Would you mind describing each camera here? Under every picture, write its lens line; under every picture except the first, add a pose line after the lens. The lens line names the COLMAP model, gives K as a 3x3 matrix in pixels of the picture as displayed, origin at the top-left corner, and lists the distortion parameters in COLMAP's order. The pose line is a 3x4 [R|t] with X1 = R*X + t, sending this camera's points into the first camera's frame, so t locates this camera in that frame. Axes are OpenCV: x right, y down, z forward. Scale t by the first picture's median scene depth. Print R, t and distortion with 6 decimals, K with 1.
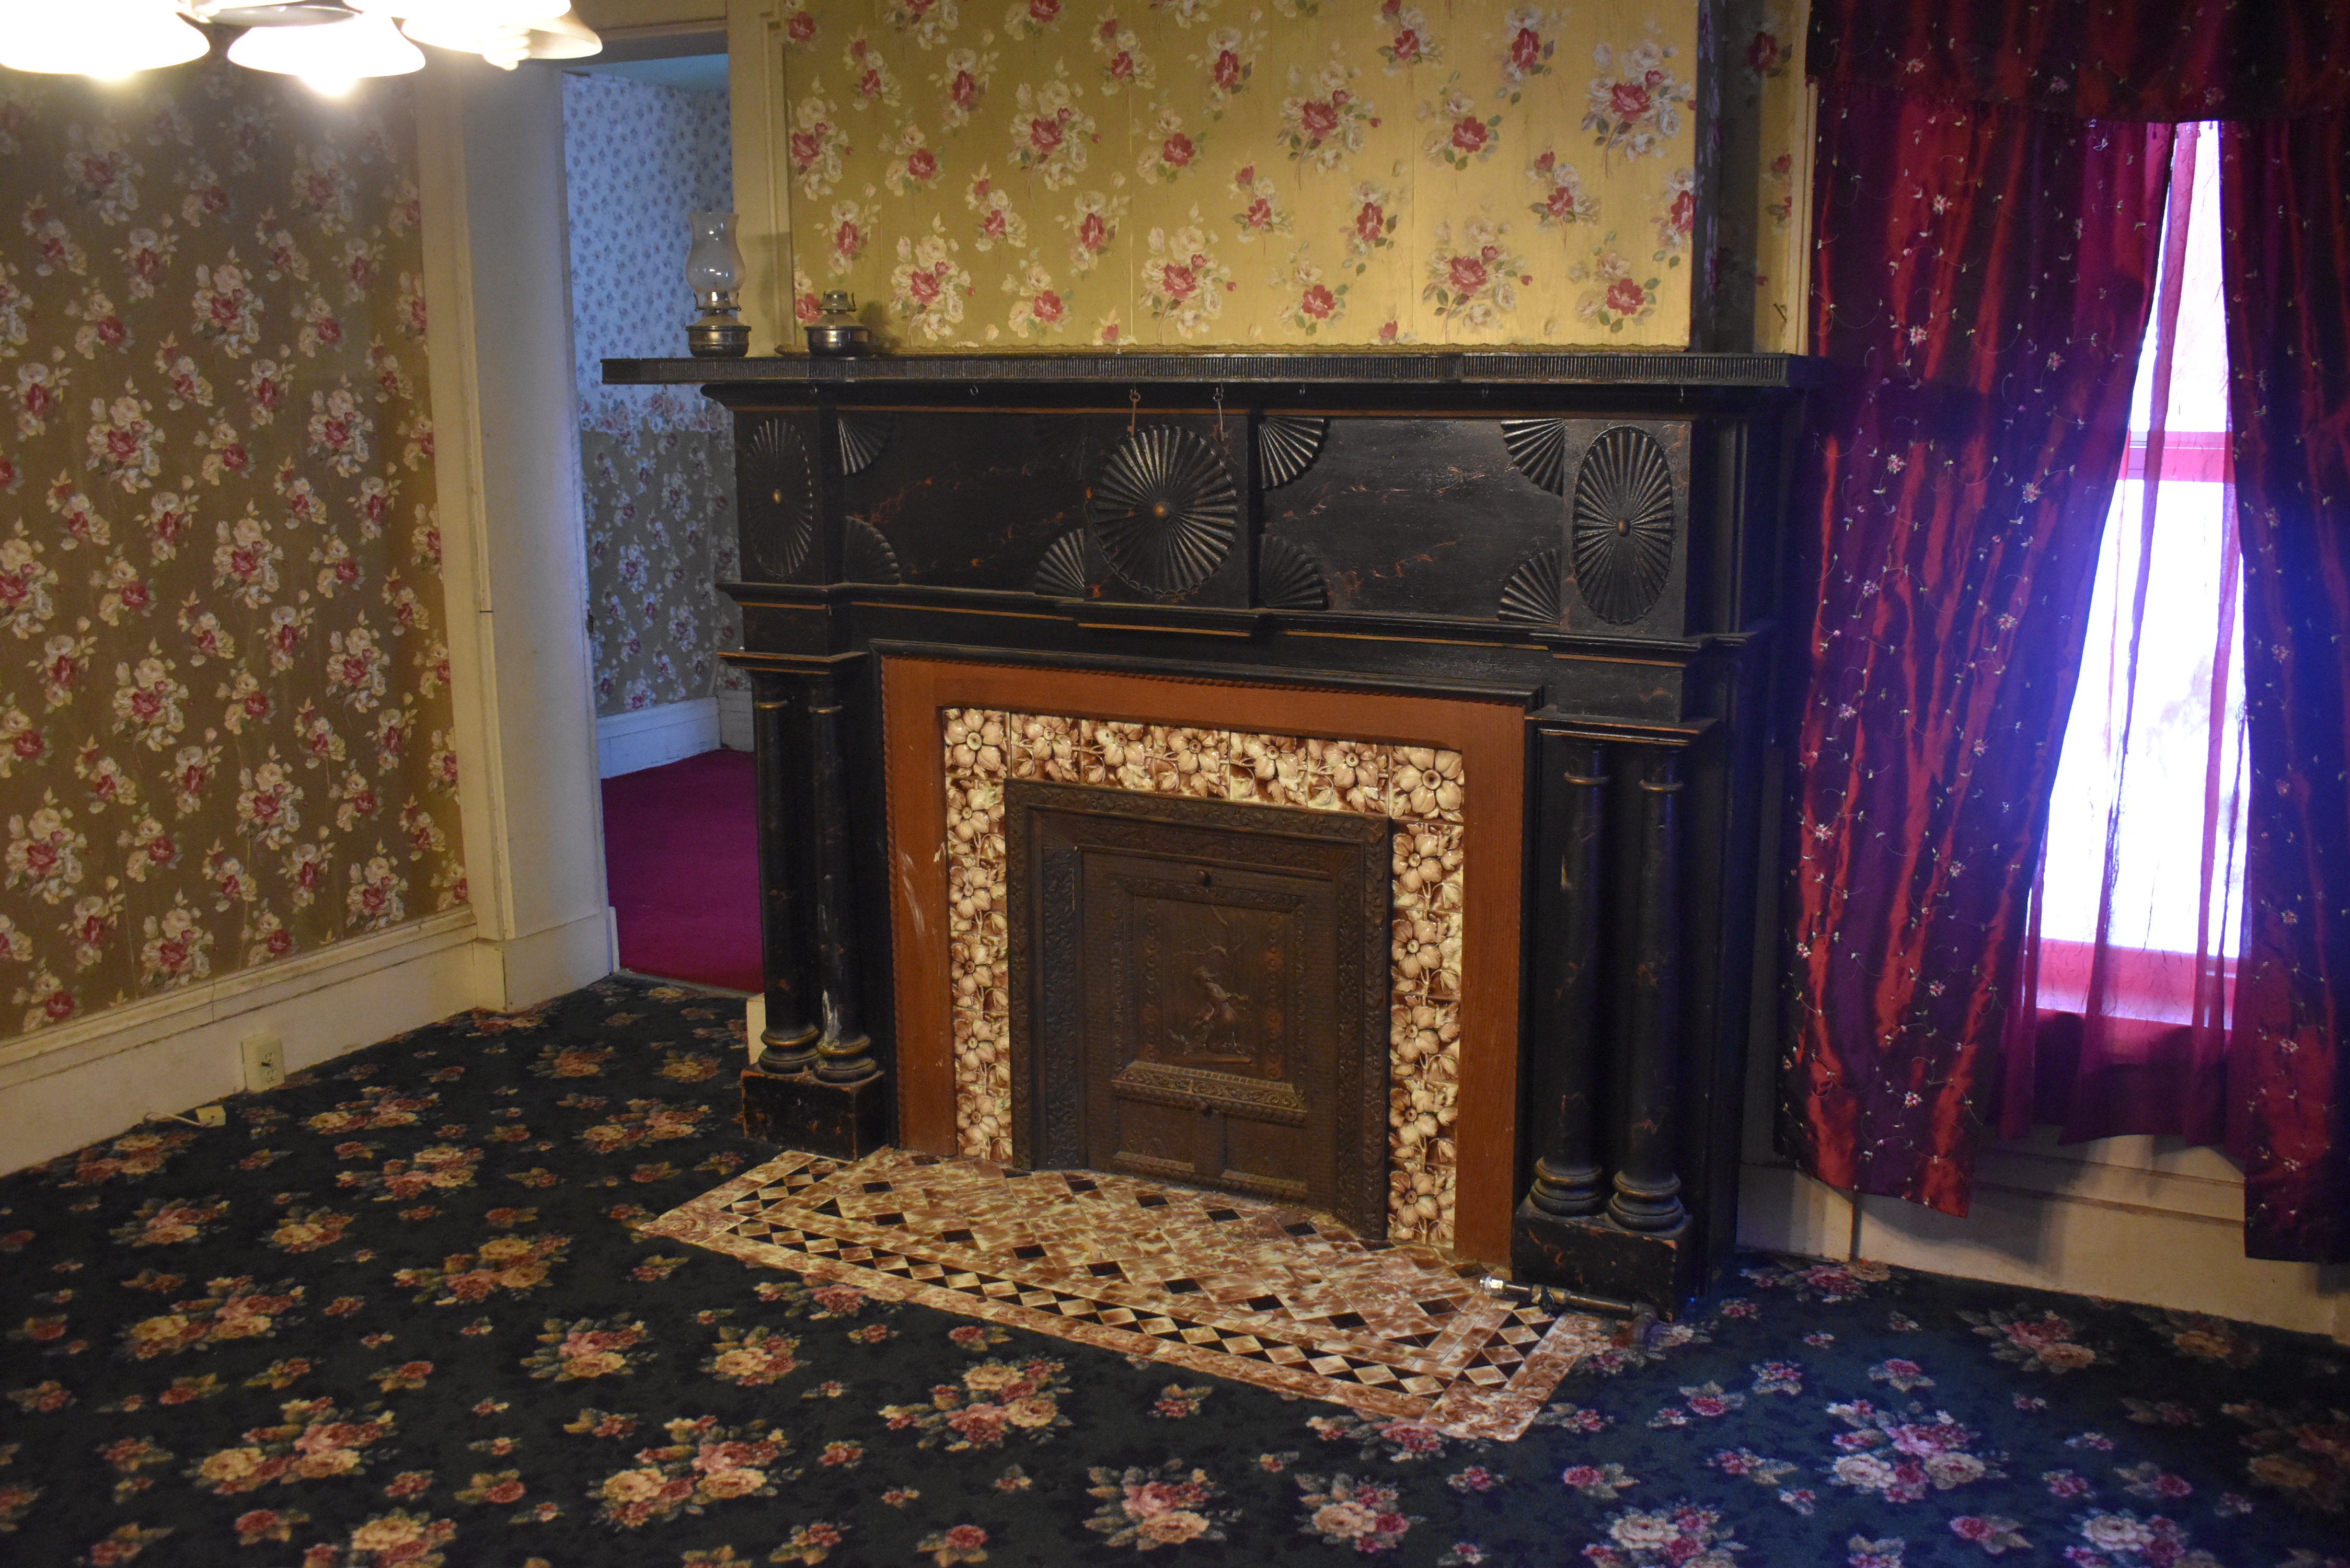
lens RADIAL K [[2210.0, 0, 1171.8], [0, 2210.0, 740.7], [0, 0, 1]] dist [-0.072383, 0.000507]
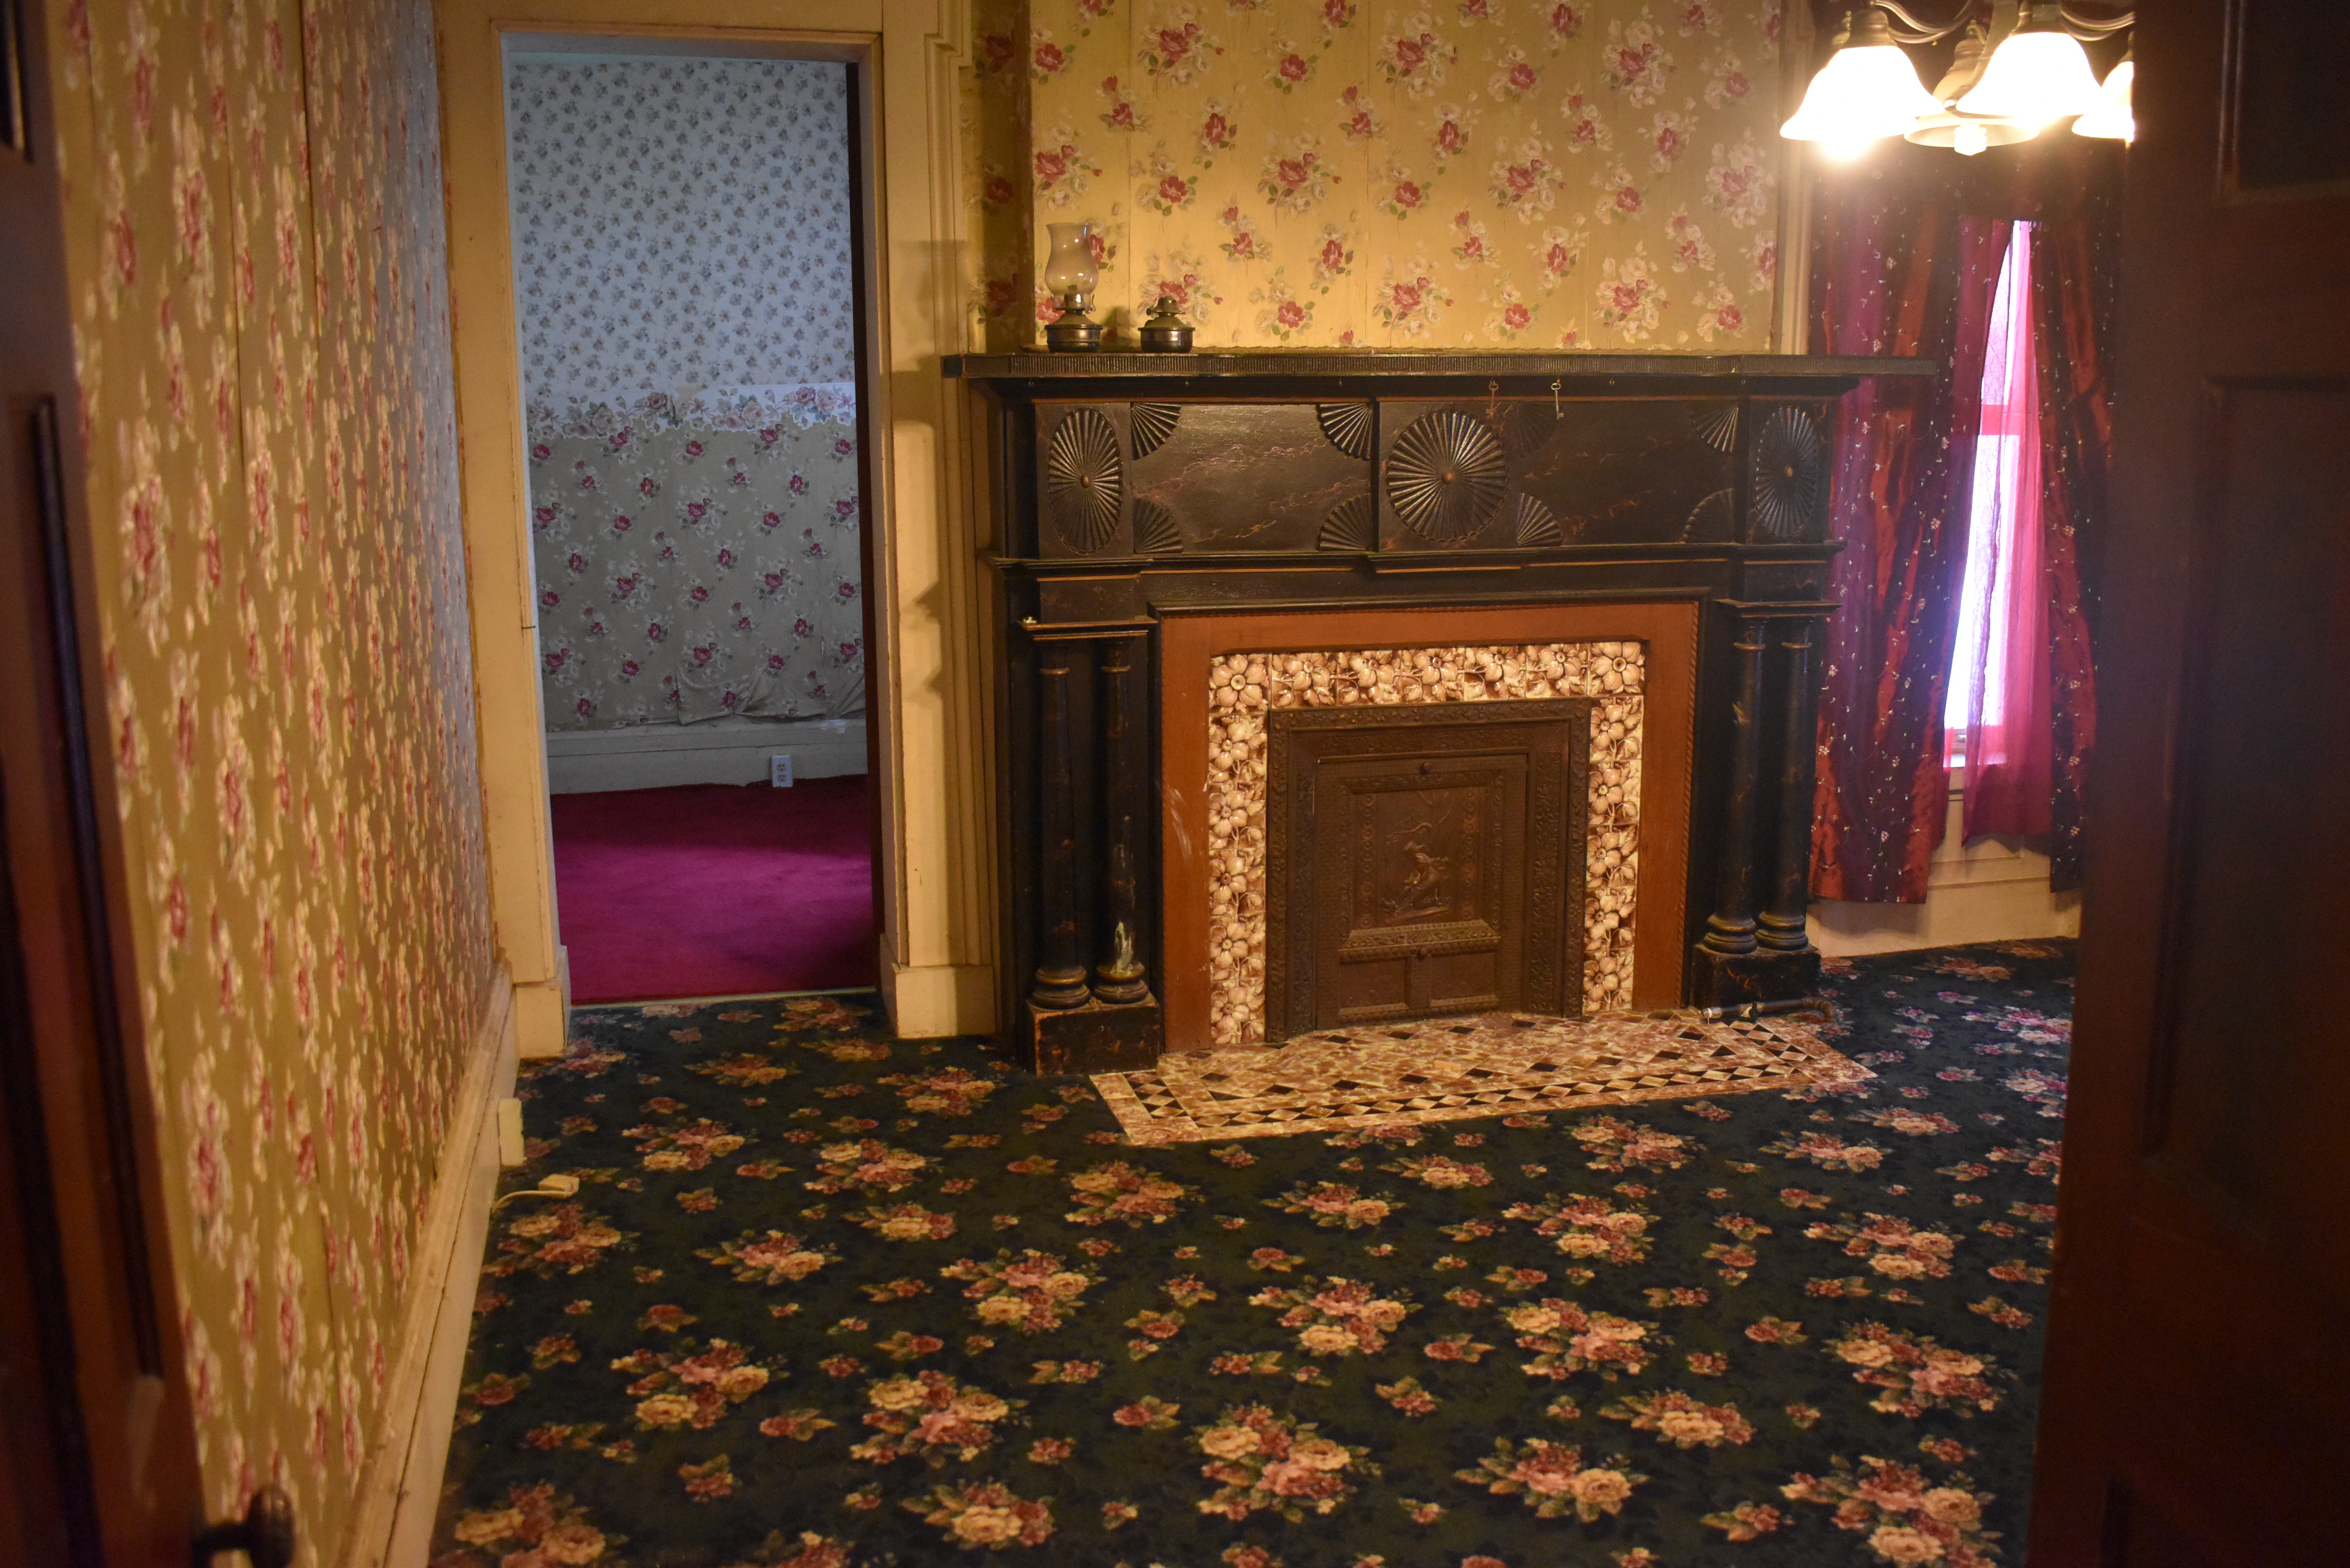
lens RADIAL K [[2210.0, 0, 1171.8], [0, 2210.0, 740.7], [0, 0, 1]] dist [-0.072383, 0.000507]
pose [[0.727721, -0.105792, 0.677665, -0.982315], [0.117870, 0.992623, 0.028383, -0.006800], [-0.675669, 0.059221, 0.734822, 0.173686]]
